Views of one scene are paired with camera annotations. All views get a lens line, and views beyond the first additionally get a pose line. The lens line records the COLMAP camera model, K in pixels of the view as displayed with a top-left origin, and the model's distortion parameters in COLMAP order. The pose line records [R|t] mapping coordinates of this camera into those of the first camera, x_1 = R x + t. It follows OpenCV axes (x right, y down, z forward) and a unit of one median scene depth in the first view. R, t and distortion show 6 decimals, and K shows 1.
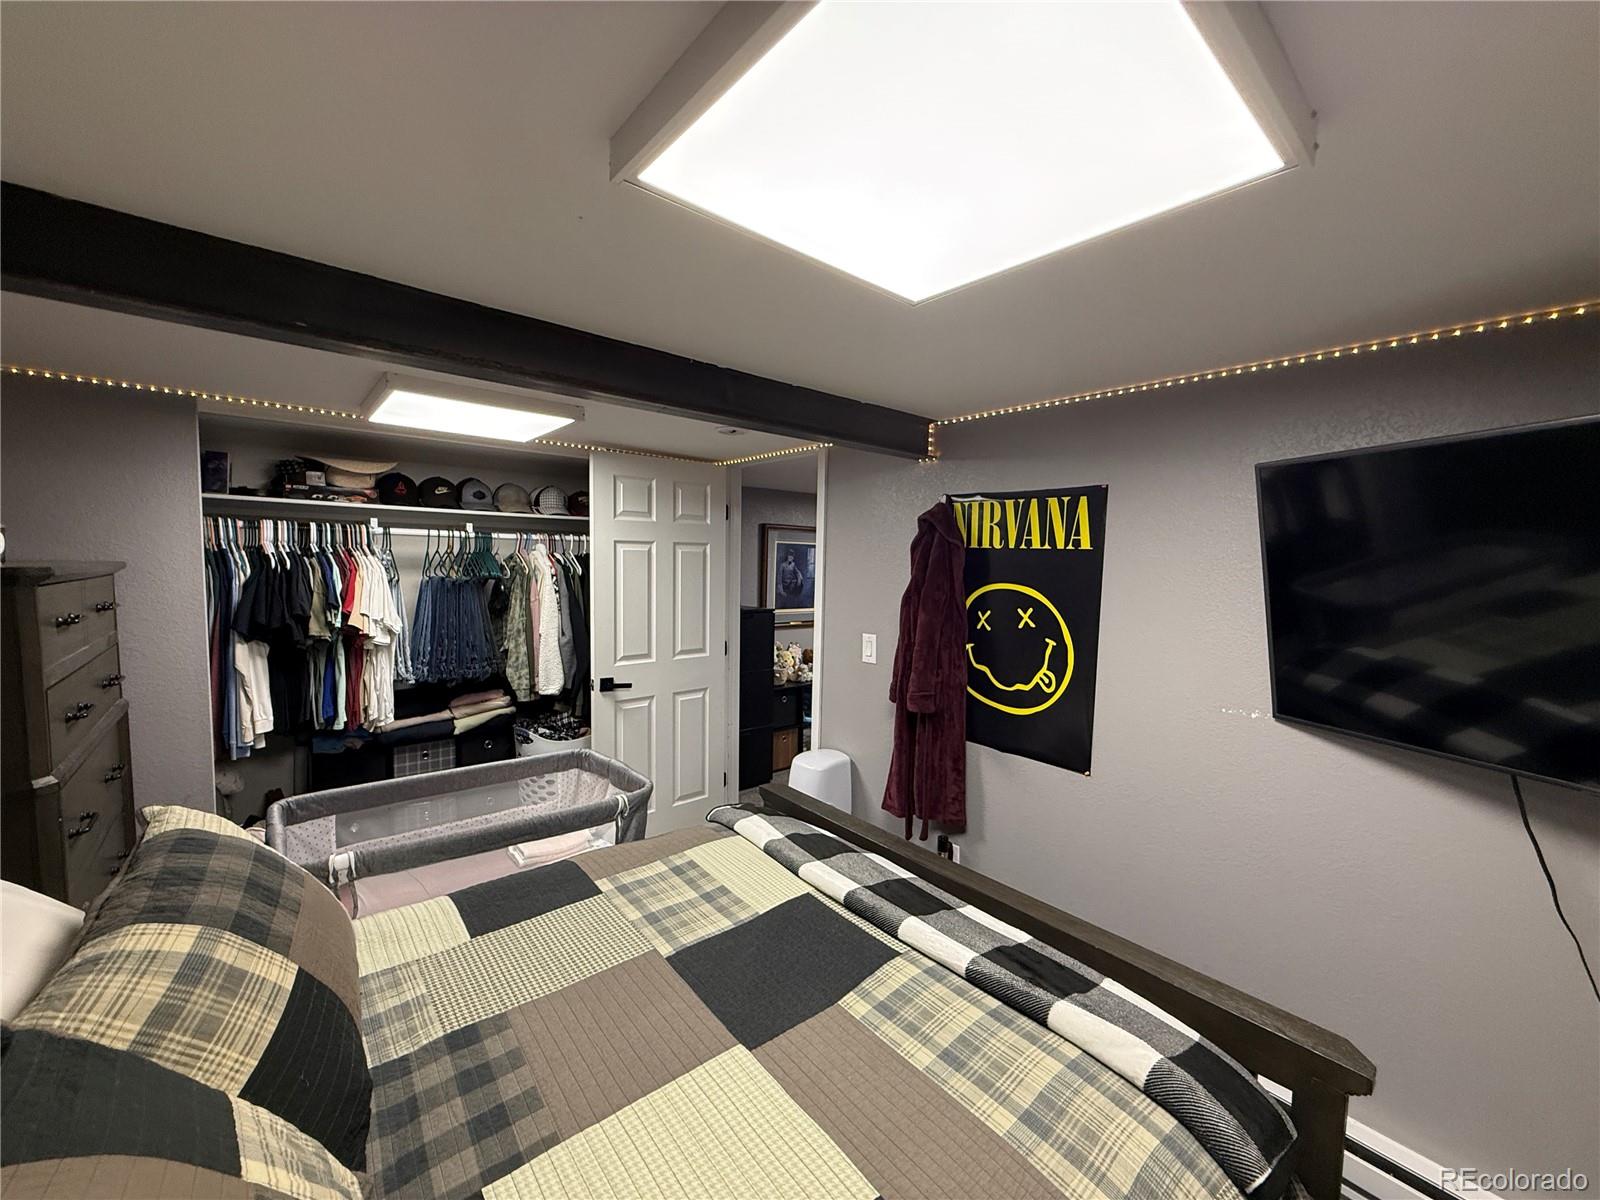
lens RADIAL K [[636.2, 0, 800.0], [0, 636.2, 600.0], [0, 0, 1]] dist [0.000809, 0.000369]
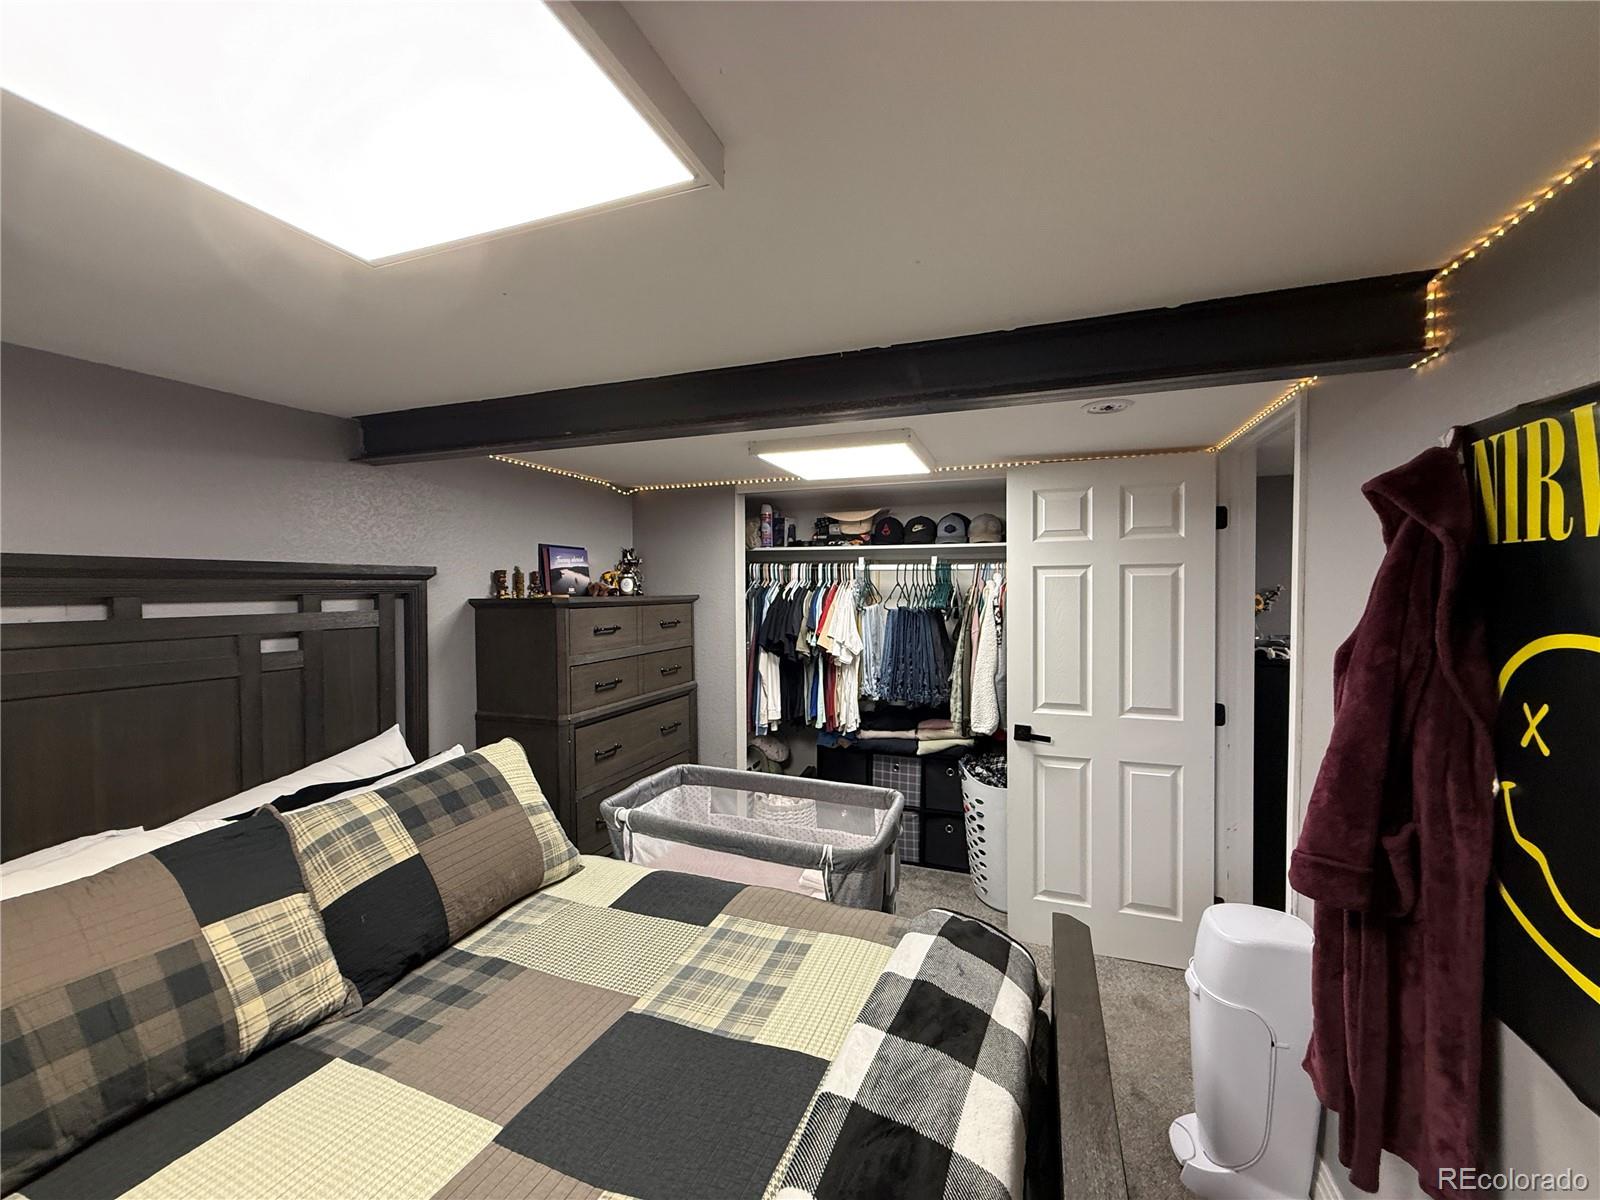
lens RADIAL K [[636.2, 0, 800.0], [0, 636.2, 600.0], [0, 0, 1]] dist [0.000809, 0.000369]
pose [[0.484713, -0.001301, -0.874673, 0.344771], [-0.043629, 0.998718, -0.025663, -0.013626], [0.873585, 0.050601, 0.484034, 0.347621]]
